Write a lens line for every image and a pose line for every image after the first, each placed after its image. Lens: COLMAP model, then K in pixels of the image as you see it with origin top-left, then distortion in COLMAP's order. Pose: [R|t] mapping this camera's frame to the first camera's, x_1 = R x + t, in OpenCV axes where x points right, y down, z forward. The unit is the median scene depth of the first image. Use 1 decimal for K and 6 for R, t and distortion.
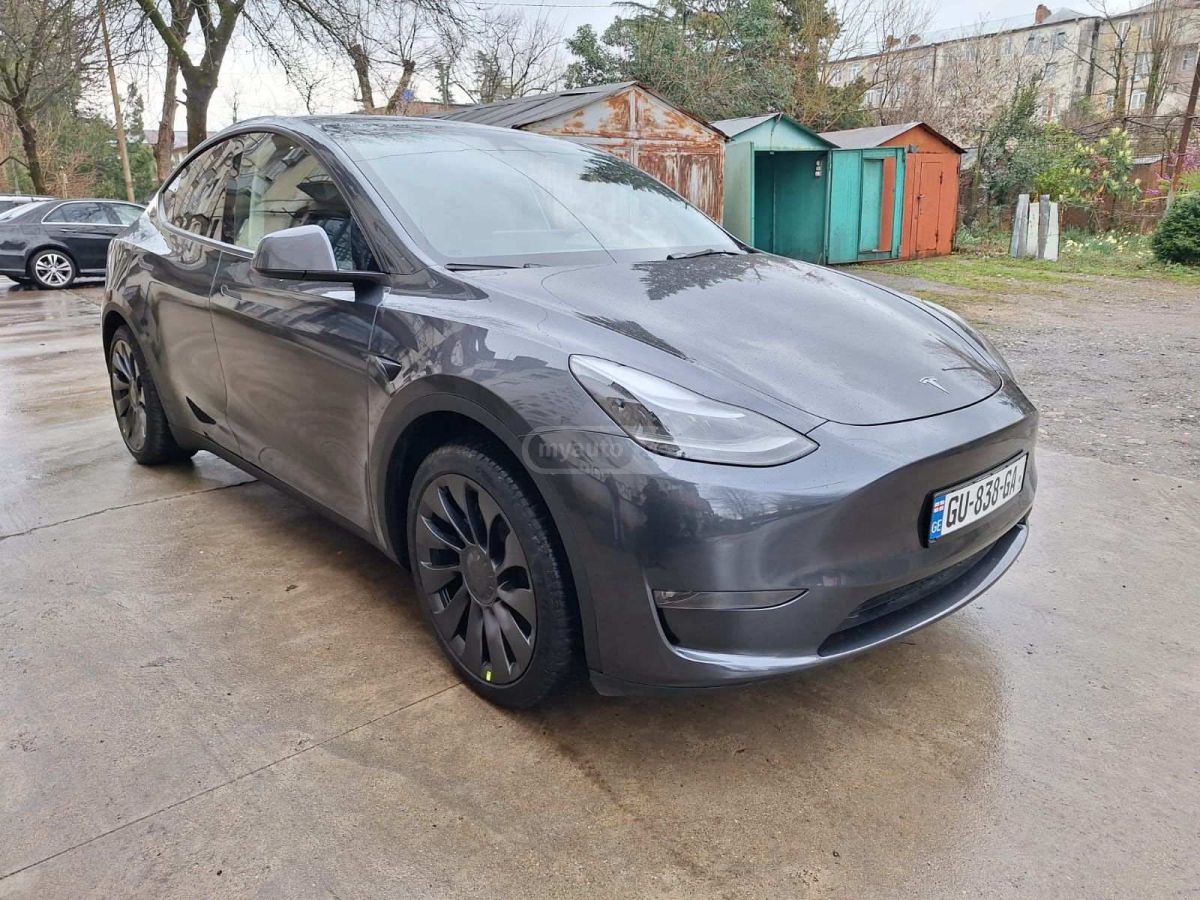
lens RADIAL K [[817.6, 0, 600.0], [0, 817.6, 450.0], [0, 0, 1]] dist [0.059245, -0.059286]
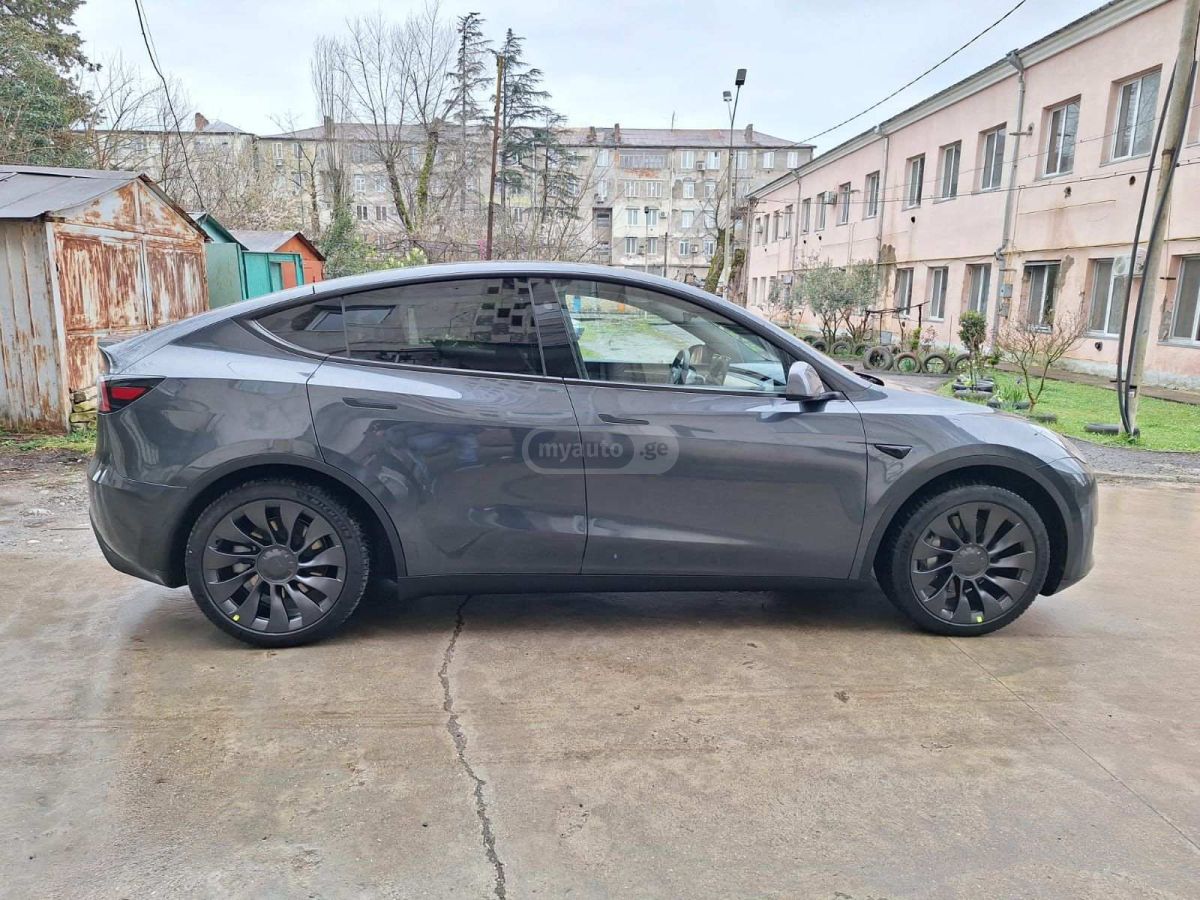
lens RADIAL K [[817.6, 0, 600.0], [0, 817.6, 450.0], [0, 0, 1]] dist [0.059245, -0.059286]
pose [[0.625949, -0.115839, 0.771213, -0.364050], [0.195609, 0.980615, -0.011473, -0.038525], [-0.754934, 0.158038, 0.636474, 0.085924]]
